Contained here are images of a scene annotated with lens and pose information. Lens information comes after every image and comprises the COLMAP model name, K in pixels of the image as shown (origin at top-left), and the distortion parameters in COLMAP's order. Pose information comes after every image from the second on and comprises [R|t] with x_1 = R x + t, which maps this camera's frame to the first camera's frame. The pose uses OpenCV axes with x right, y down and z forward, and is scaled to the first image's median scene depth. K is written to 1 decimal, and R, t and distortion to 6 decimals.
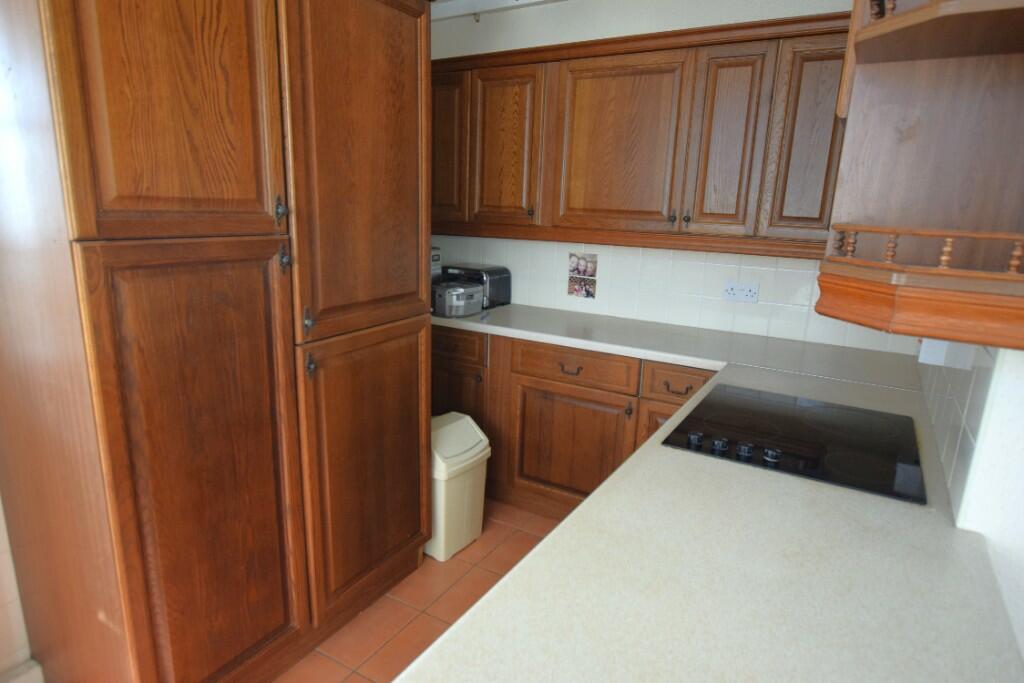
lens RADIAL K [[597.7, 0, 509.7], [0, 597.7, 341.6], [0, 0, 1]] dist [-0.006299, 0.000037]
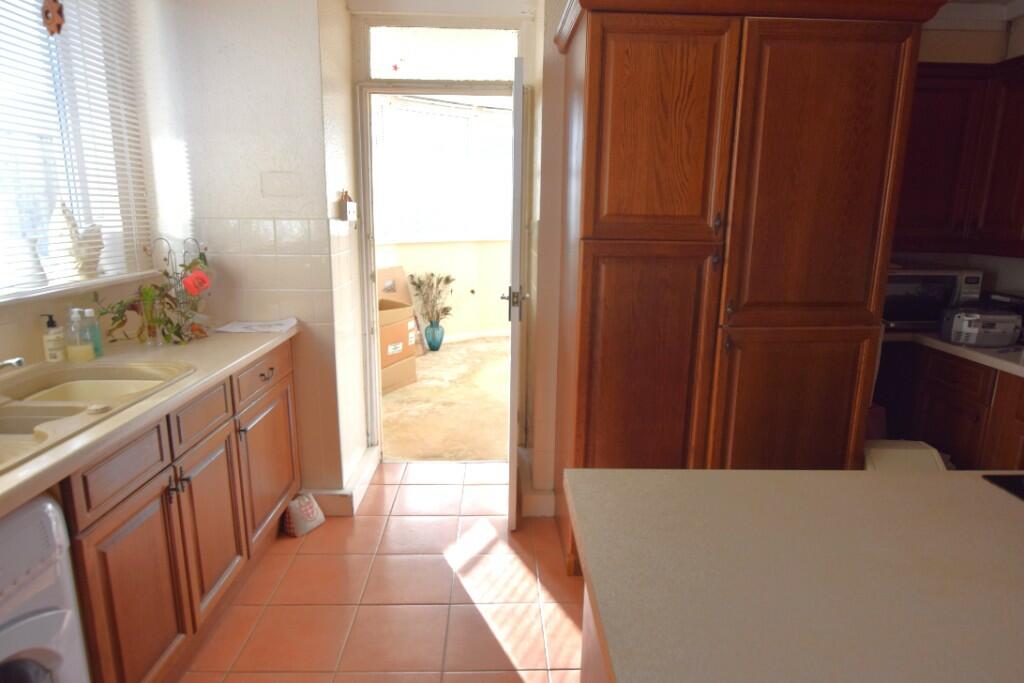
lens RADIAL K [[624.7, 0, 512.0], [0, 624.7, 341.5], [0, 0, 1]] dist [-0.006256, -0.001188]
pose [[0.541051, 0.152675, -0.827015, 0.605903], [-0.187197, 0.980576, 0.058556, 0.049420], [0.819891, 0.123133, 0.559122, -0.146287]]
